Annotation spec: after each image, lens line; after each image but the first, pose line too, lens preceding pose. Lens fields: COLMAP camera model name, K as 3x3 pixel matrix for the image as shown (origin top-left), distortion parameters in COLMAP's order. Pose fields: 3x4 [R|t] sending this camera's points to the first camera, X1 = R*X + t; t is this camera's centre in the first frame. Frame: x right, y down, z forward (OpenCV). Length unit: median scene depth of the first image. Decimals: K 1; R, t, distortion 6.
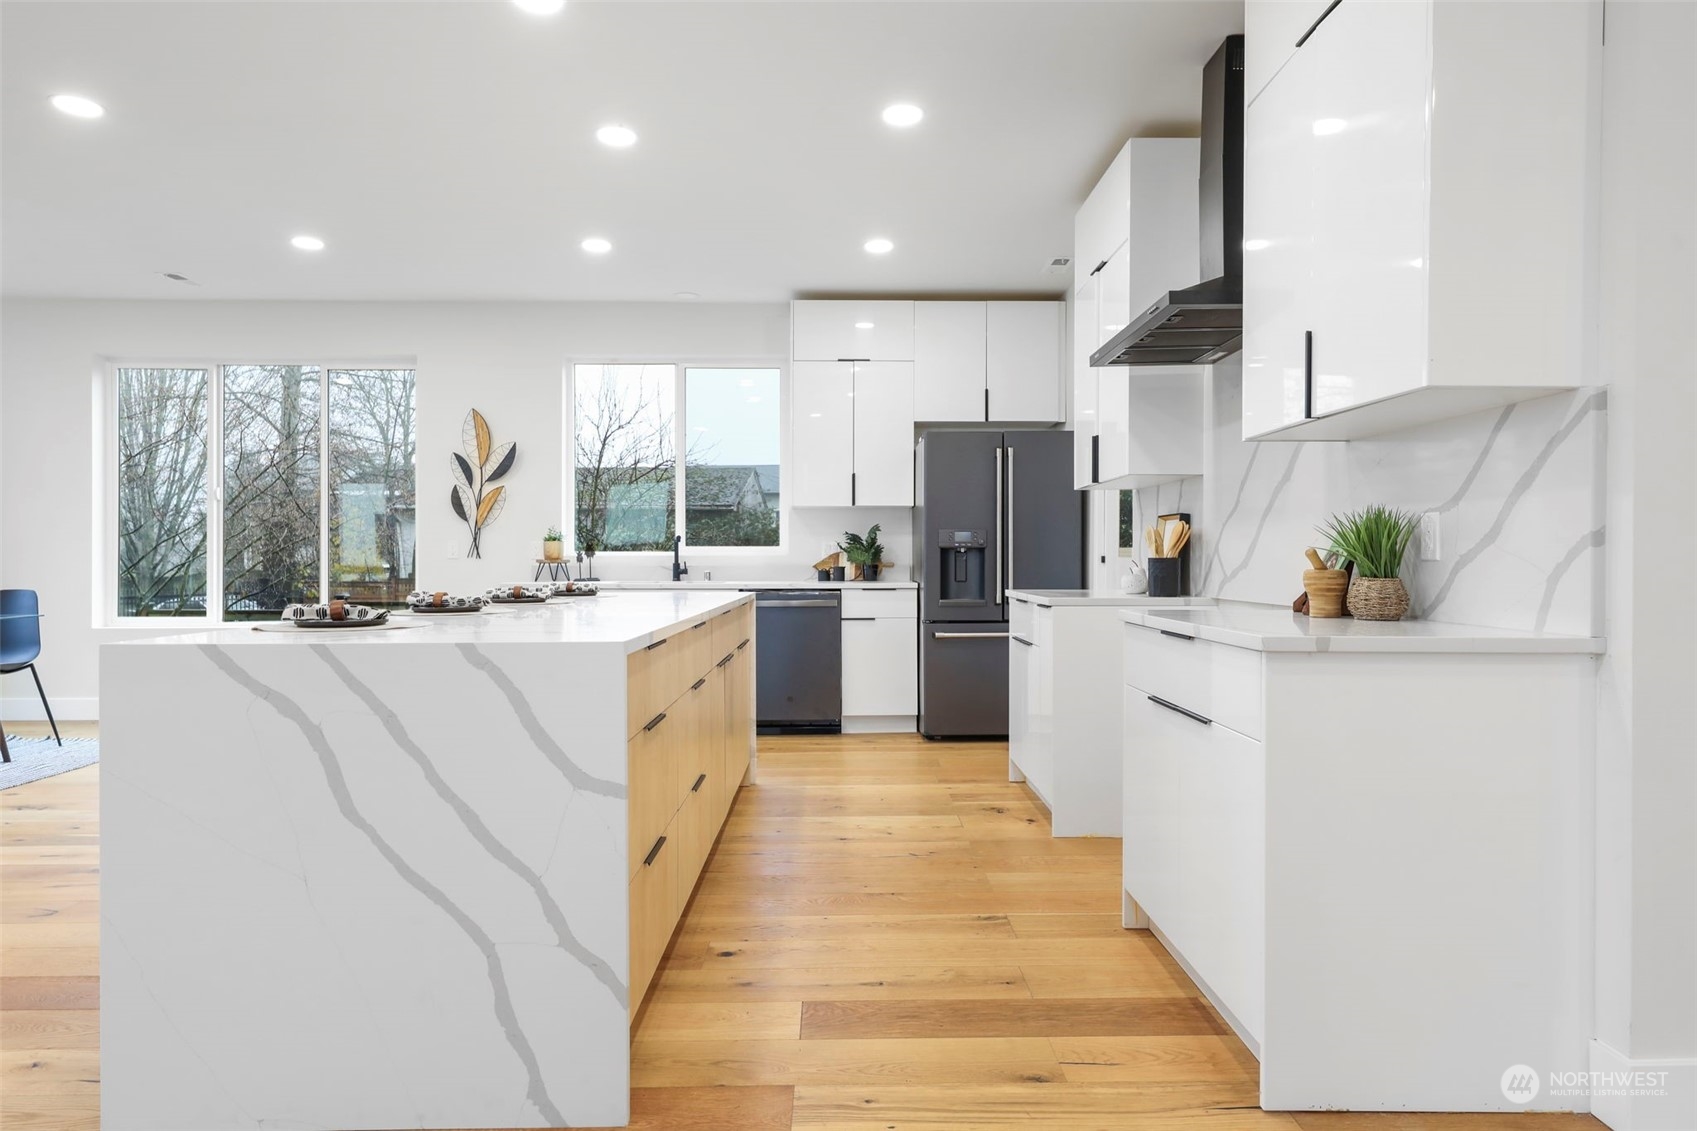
lens RADIAL K [[966.9, 0, 858.5], [0, 966.9, 555.6], [0, 0, 1]] dist [-0.000779, -0.000359]
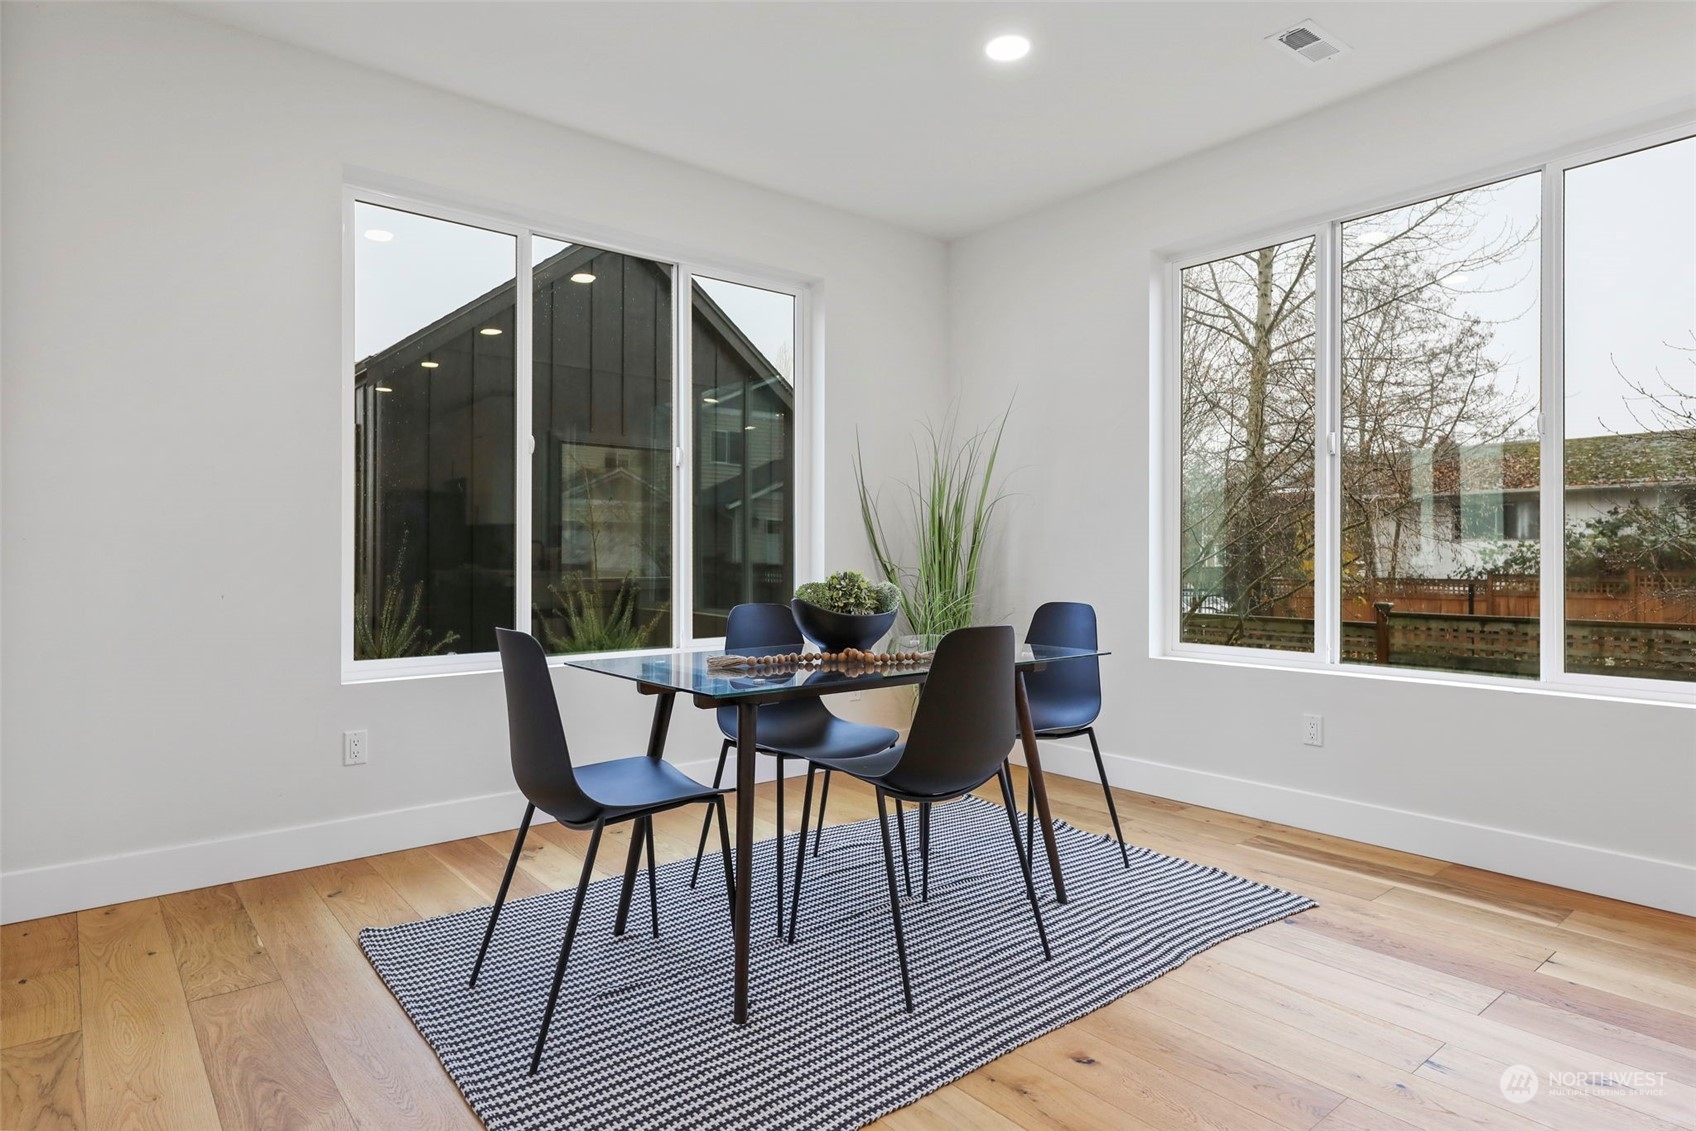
lens RADIAL K [[966.3, 0, 858.0], [0, 966.3, 555.6], [0, 0, 1]] dist [-0.000779, -0.000359]
pose [[0.620531, 0.005681, -0.784161, -0.457204], [-0.002579, 0.999983, 0.005203, -0.000003], [0.784178, -0.001206, 0.620535, 0.493712]]
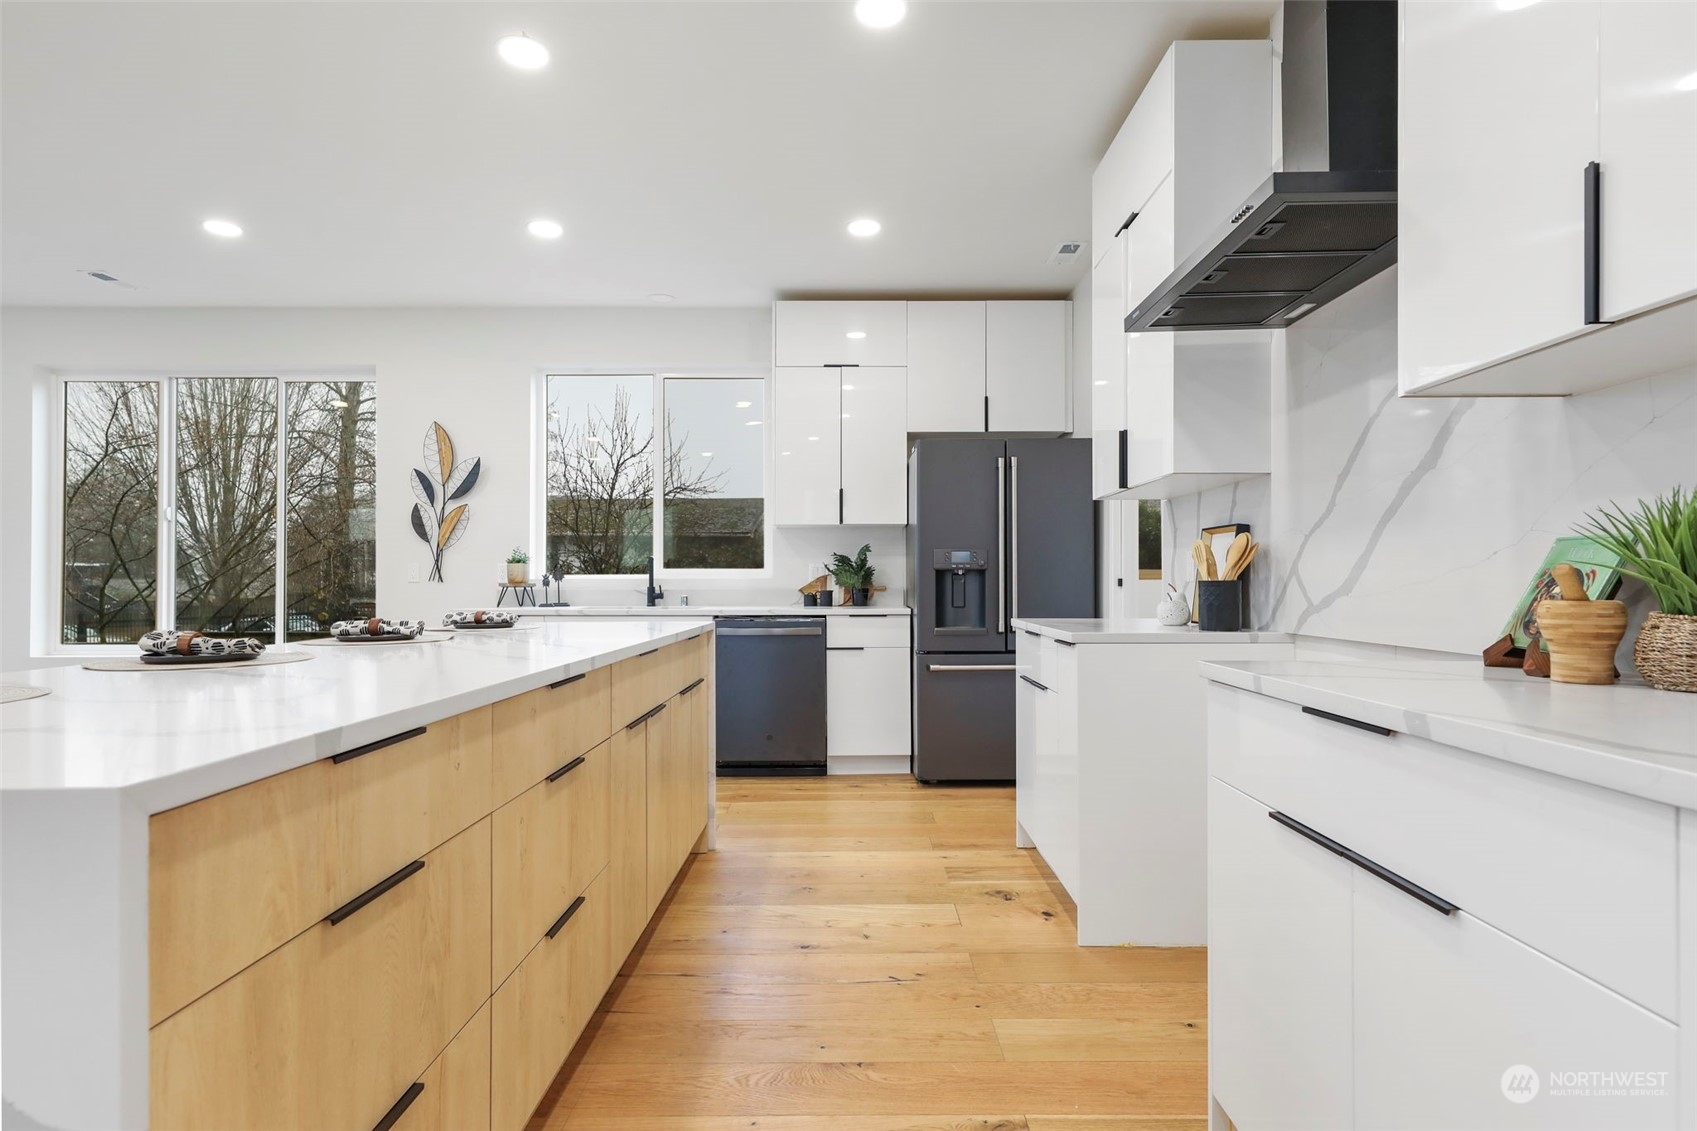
lens RADIAL K [[864.8, 0, 848.5], [0, 864.8, 565.5], [0, 0, 1]] dist [0.016260, 0.000375]
pose [[0.999732, -0.001550, -0.023087, 0.022601], [0.001192, 0.999879, -0.015485, 0.000385], [0.023108, 0.015454, 0.999614, 0.197161]]
